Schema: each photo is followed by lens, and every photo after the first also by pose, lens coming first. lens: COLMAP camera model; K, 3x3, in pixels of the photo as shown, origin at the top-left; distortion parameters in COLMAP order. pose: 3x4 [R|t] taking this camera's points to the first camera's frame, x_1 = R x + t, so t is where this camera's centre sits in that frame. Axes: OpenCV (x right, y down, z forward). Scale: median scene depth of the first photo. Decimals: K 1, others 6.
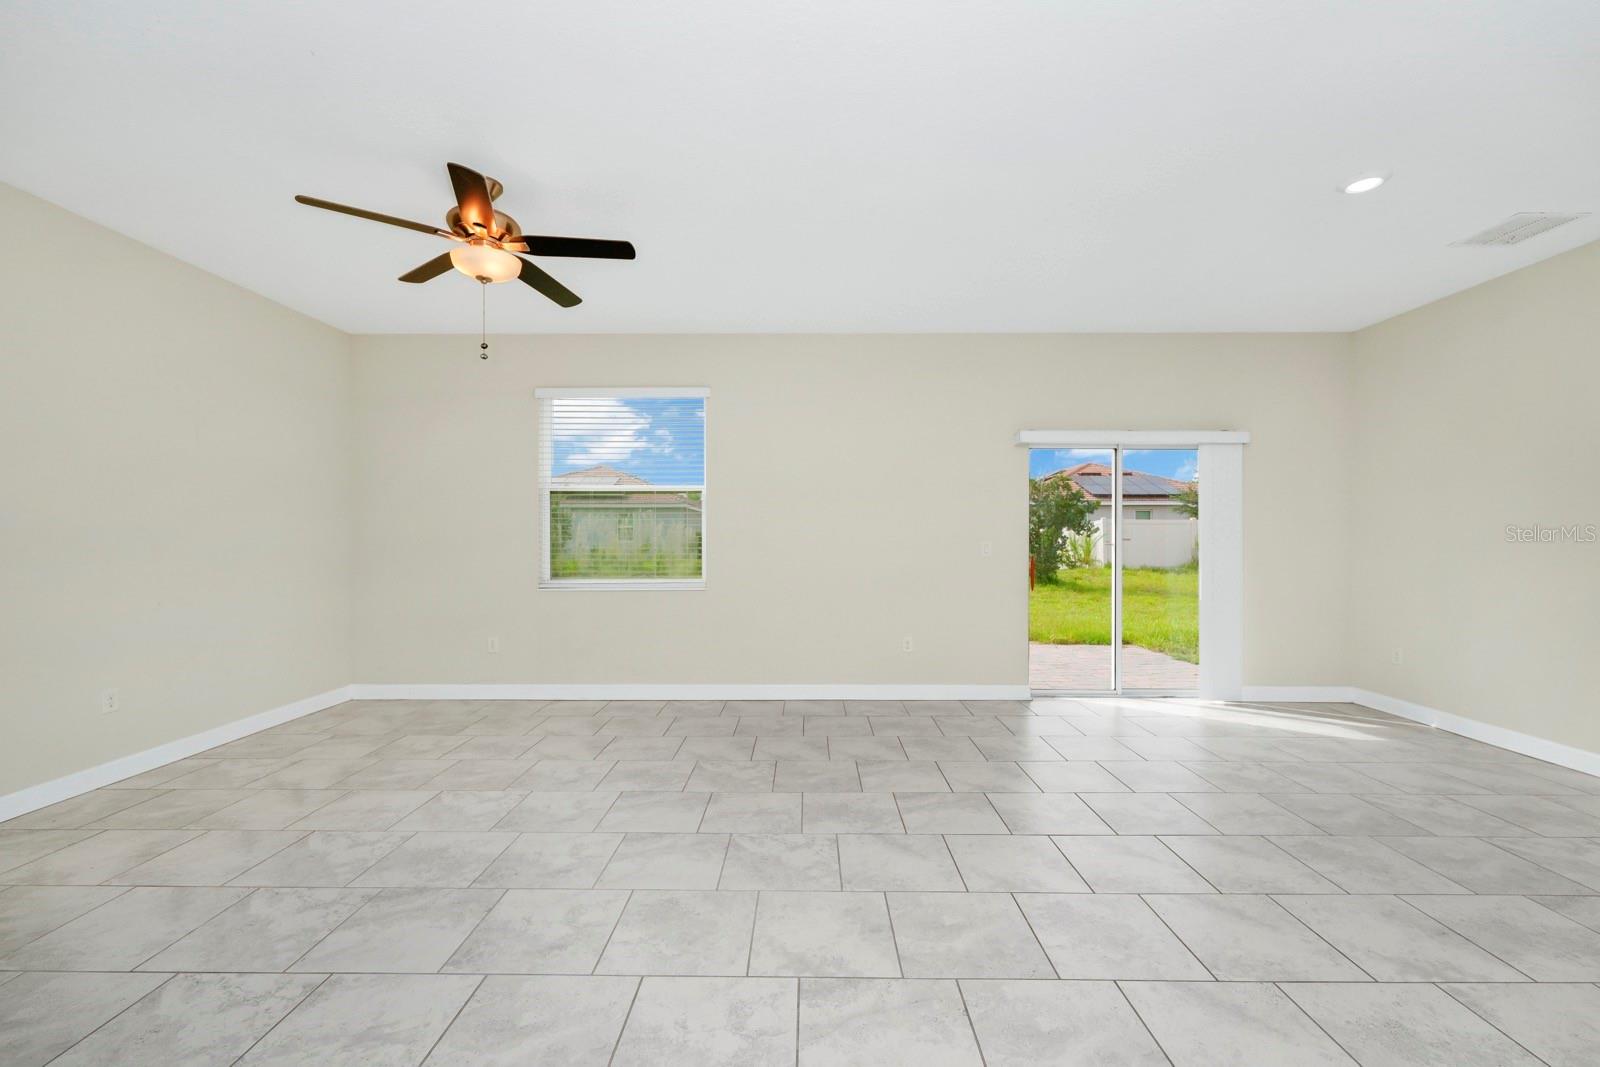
lens RADIAL K [[645.5, 0, 805.1], [0, 645.5, 538.3], [0, 0, 1]] dist [-0.002055, -0.000044]
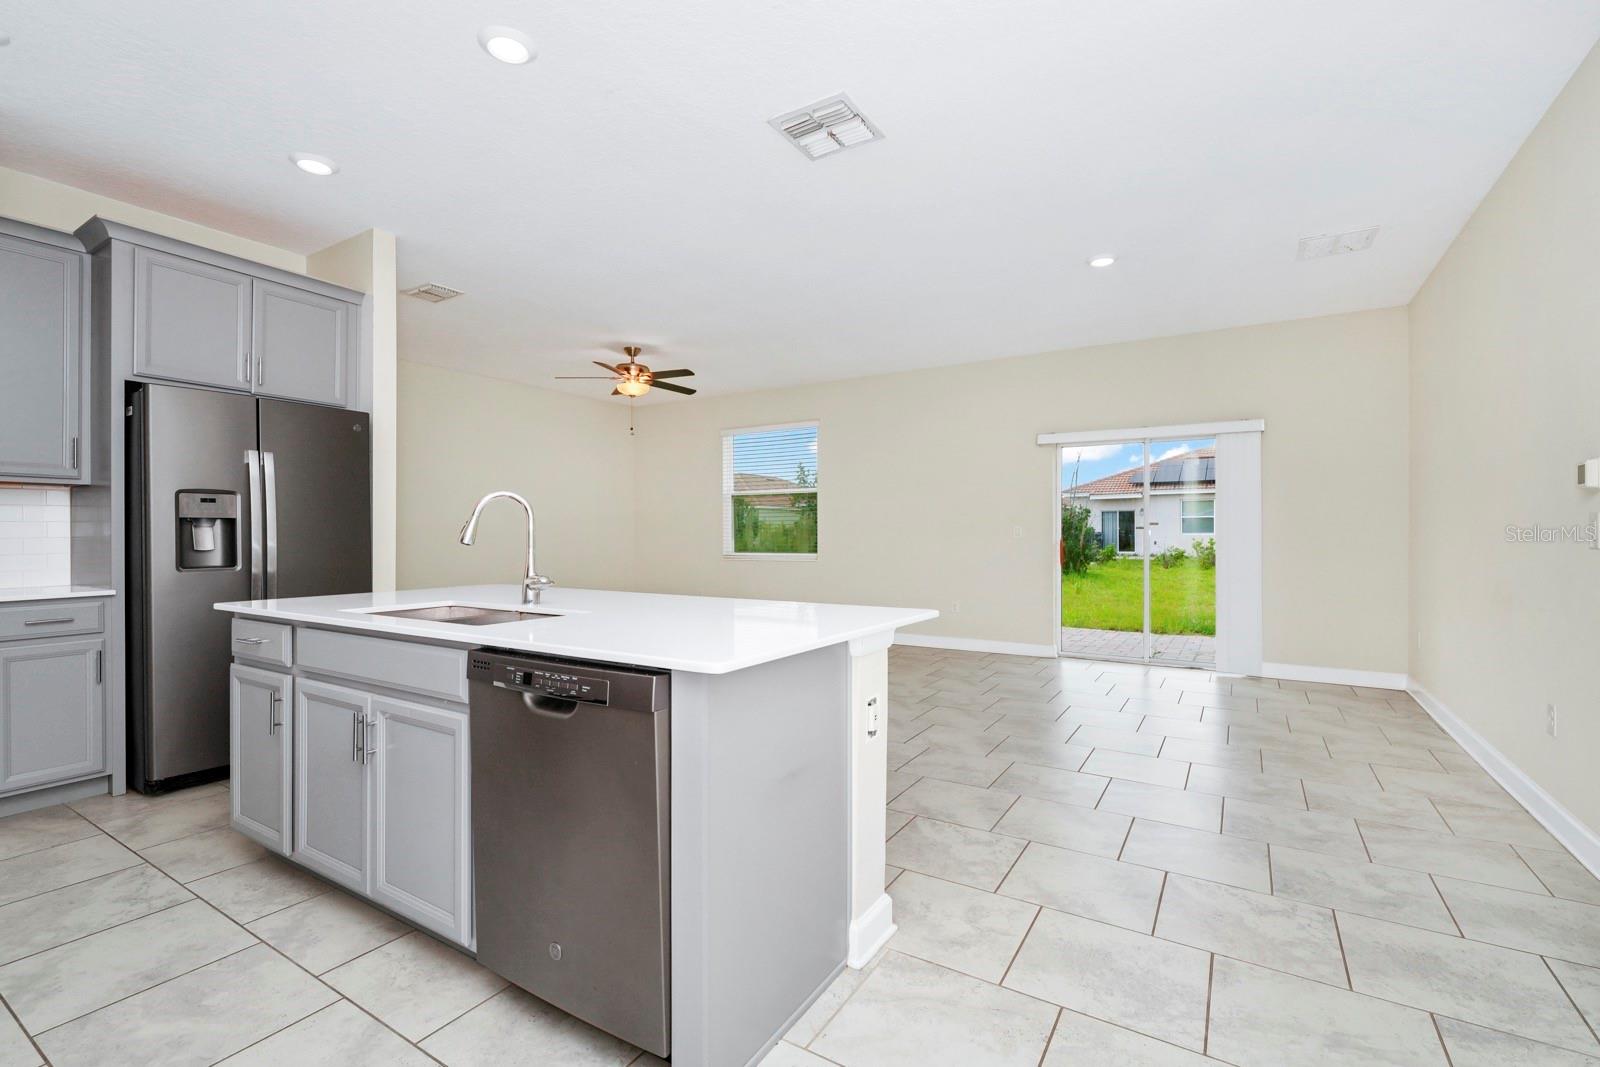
lens RADIAL K [[712.4, 0, 828.8], [0, 712.4, 532.5], [0, 0, 1]] dist [-0.001232, -0.000016]
pose [[0.869059, -0.003661, -0.494695, 1.110453], [0.000699, 0.999981, -0.006174, 0.043261], [0.494709, 0.005020, 0.869044, -0.620612]]
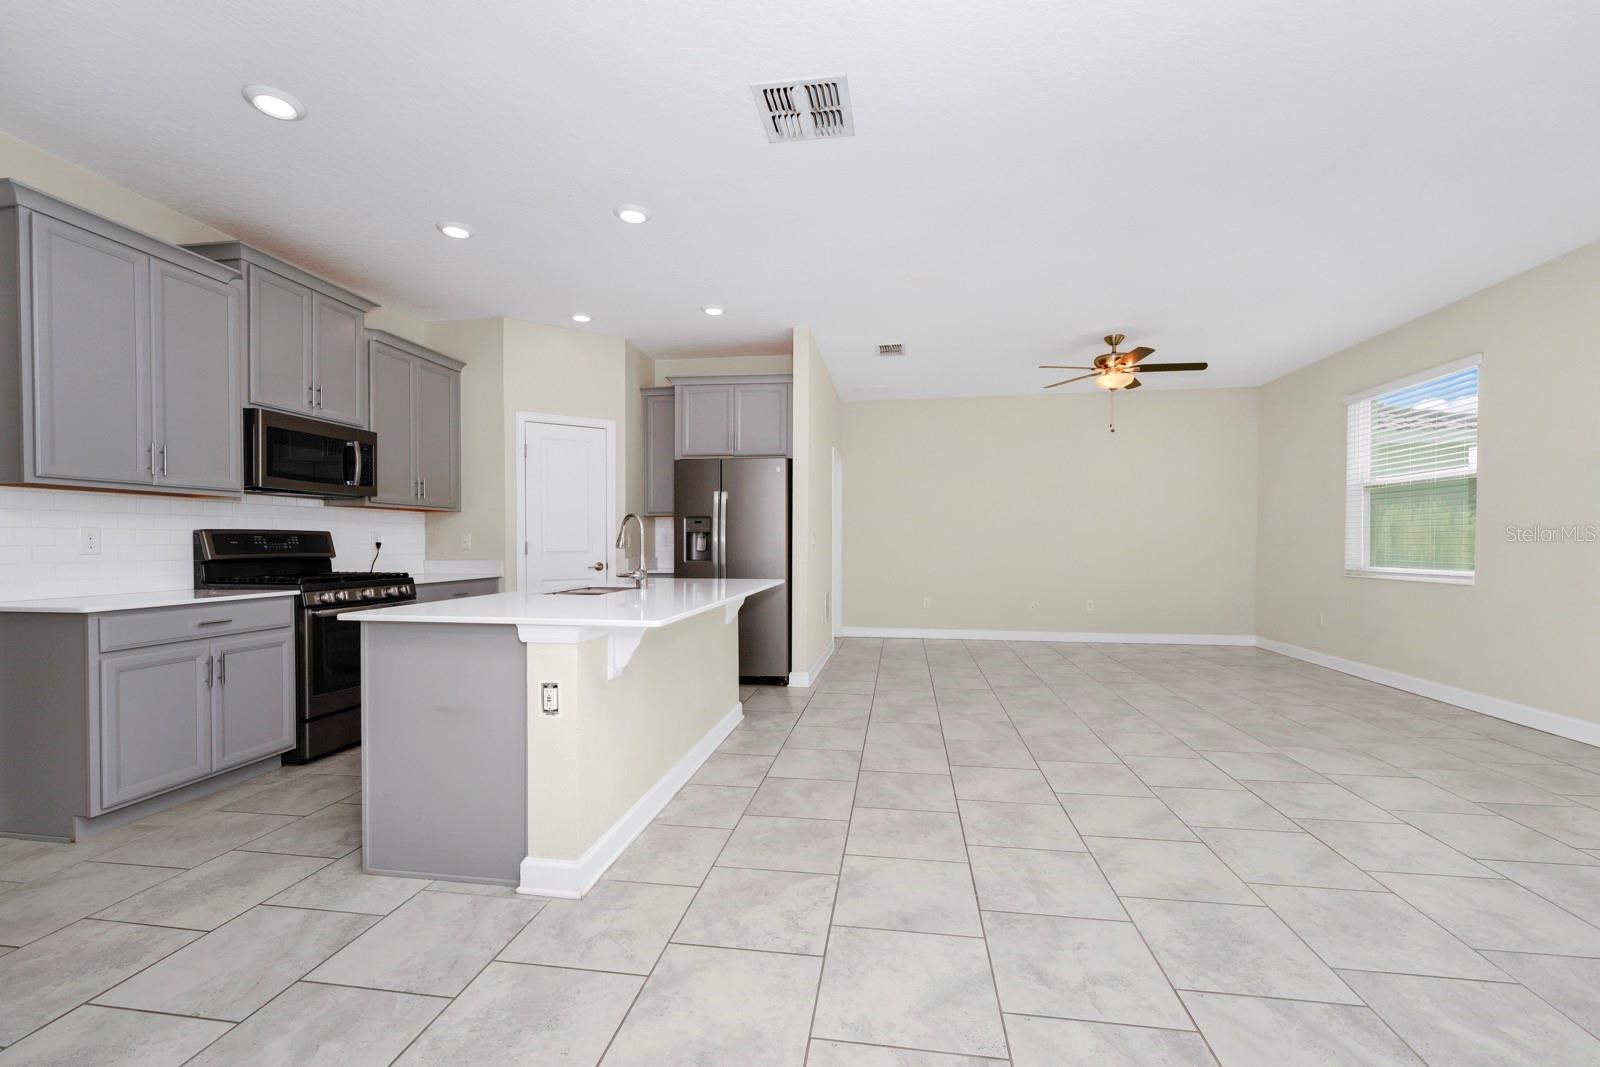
lens RADIAL K [[688.5, 0, 802.3], [0, 688.5, 548.8], [0, 0, 1]] dist [-0.001266, -0.000120]
pose [[-0.142022, 0.008895, -0.989824, 1.535047], [-0.002249, 0.999954, 0.009309, 0.040769], [0.989861, 0.003548, -0.141995, 0.392403]]
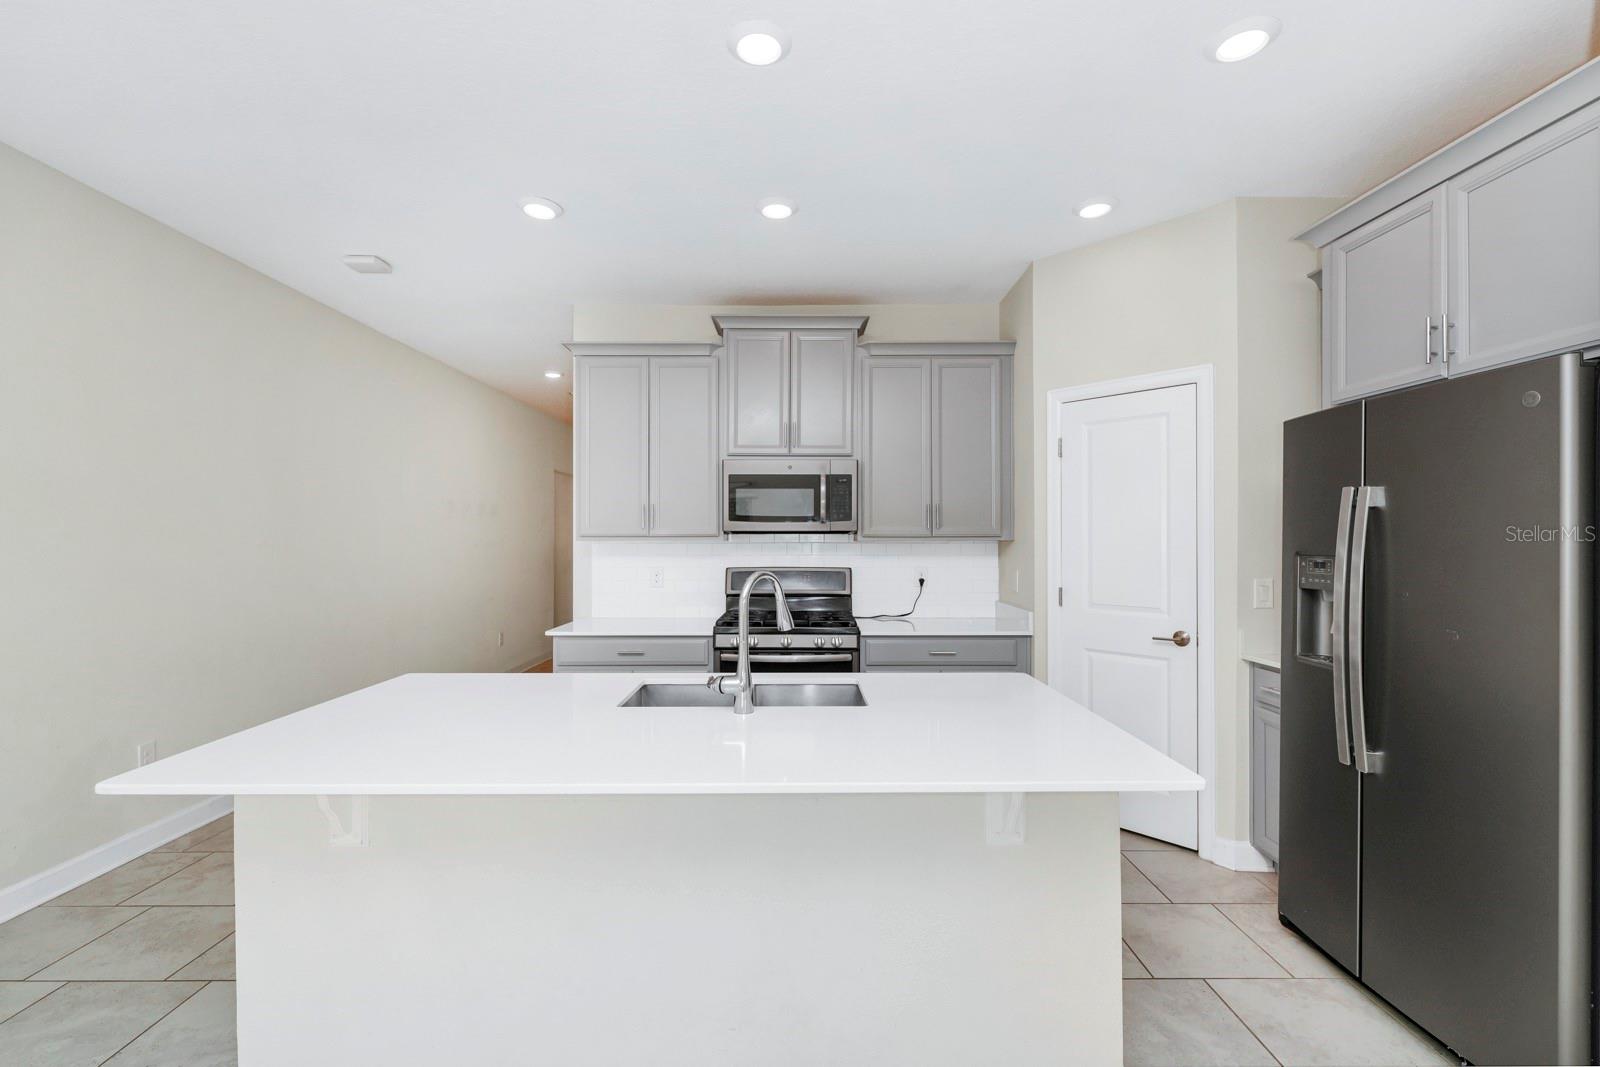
lens RADIAL K [[697.0, 0, 800.0], [0, 697.0, 533.5], [0, 0, 1]] dist [-0.001506, -0.000064]
pose [[-1.000000, 0.000361, -0.000539, 0.318593], [0.000364, 0.999986, -0.005290, -0.043446], [0.000537, -0.005290, -0.999986, 0.613335]]
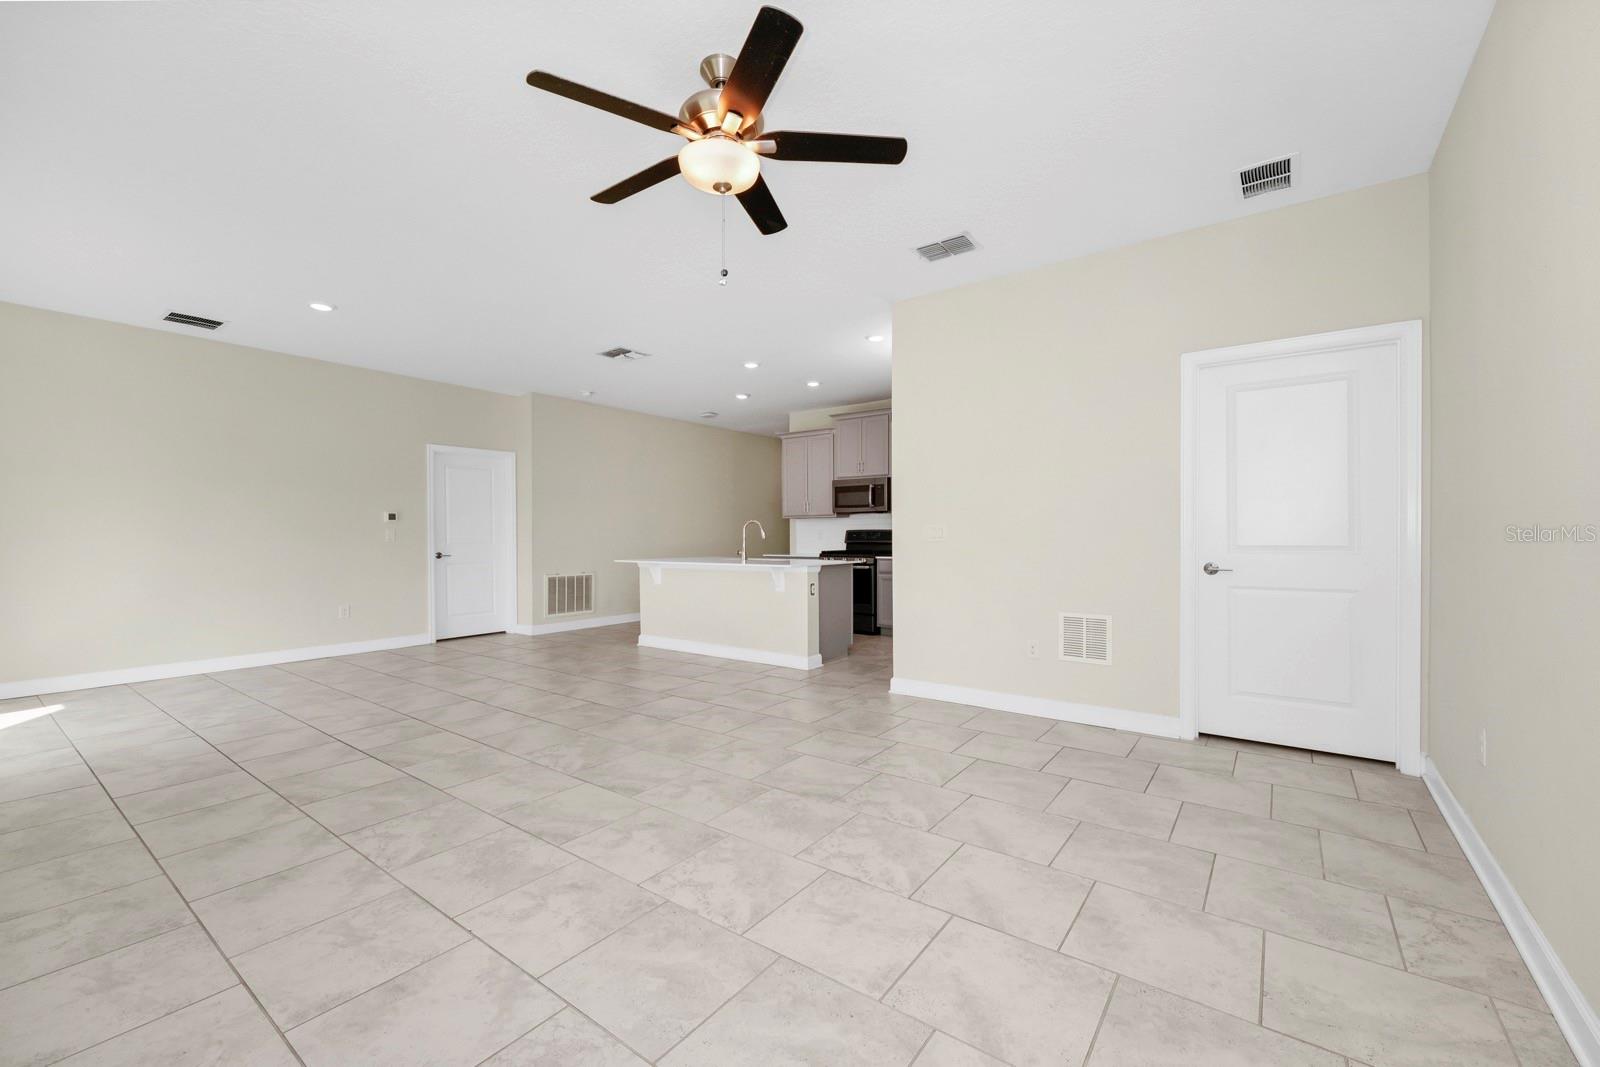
lens RADIAL K [[633.3, 0, 776.0], [0, 633.3, 530.2], [0, 0, 1]] dist [-0.003450, -0.000347]
pose [[-0.784599, 0.006592, 0.619968, -1.009558], [0.002223, 0.999967, -0.007819, 0.040693], [-0.620000, -0.004756, -0.784588, 1.534781]]
